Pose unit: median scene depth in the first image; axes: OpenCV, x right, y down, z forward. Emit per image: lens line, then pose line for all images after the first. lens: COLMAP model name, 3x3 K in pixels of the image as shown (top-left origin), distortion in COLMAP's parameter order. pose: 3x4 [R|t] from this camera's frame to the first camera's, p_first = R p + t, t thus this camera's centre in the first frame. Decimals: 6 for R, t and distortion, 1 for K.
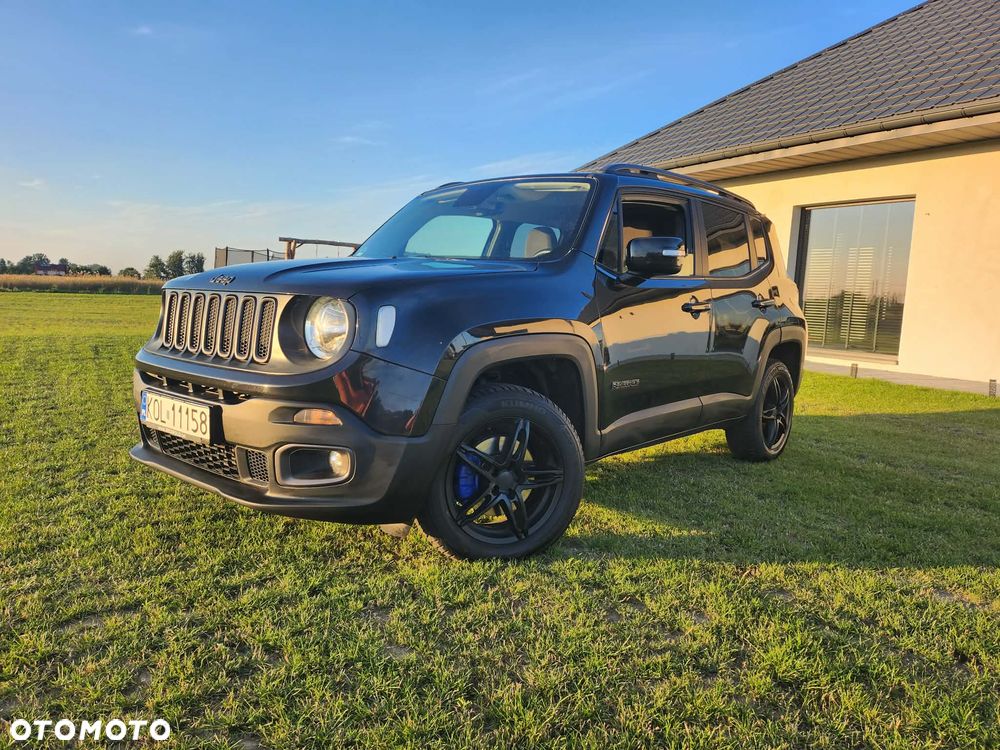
lens RADIAL K [[695.9, 0, 496.0], [0, 695.9, 374.6], [0, 0, 1]] dist [0.060891, -0.055574]
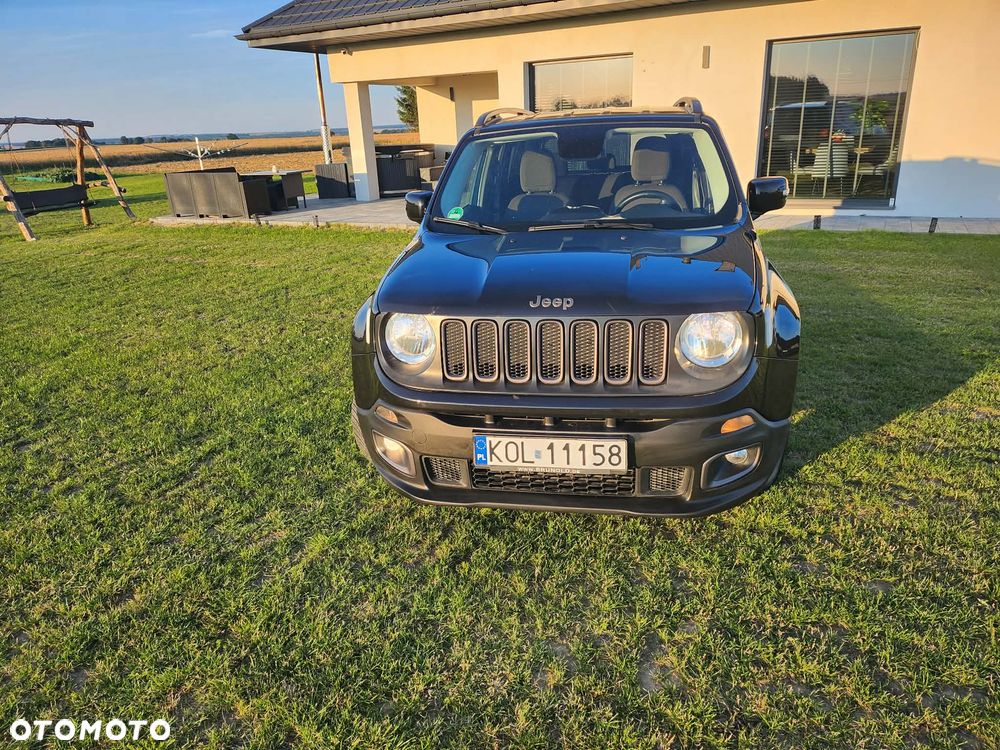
lens RADIAL K [[695.9, 0, 498.9], [0, 695.9, 376.9], [0, 0, 1]] dist [0.060891, -0.055574]
pose [[0.857733, -0.241930, 0.453611, -0.900817], [0.134418, 0.957194, 0.256341, -0.291002], [-0.496211, -0.158899, 0.853537, 0.222262]]
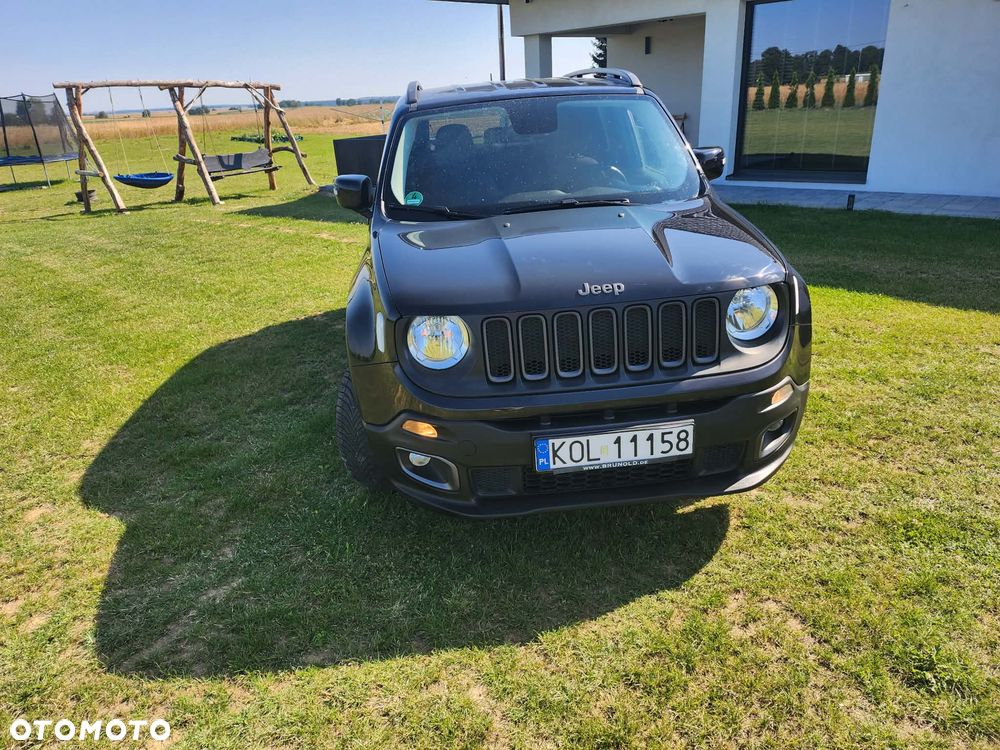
lens RADIAL K [[695.9, 0, 496.3], [0, 695.9, 367.3], [0, 0, 1]] dist [0.060891, -0.055574]
pose [[0.688739, -0.344268, 0.638058, -1.082064], [0.170994, 0.932375, 0.318492, -0.349735], [-0.704557, -0.110254, 0.701031, 0.463490]]
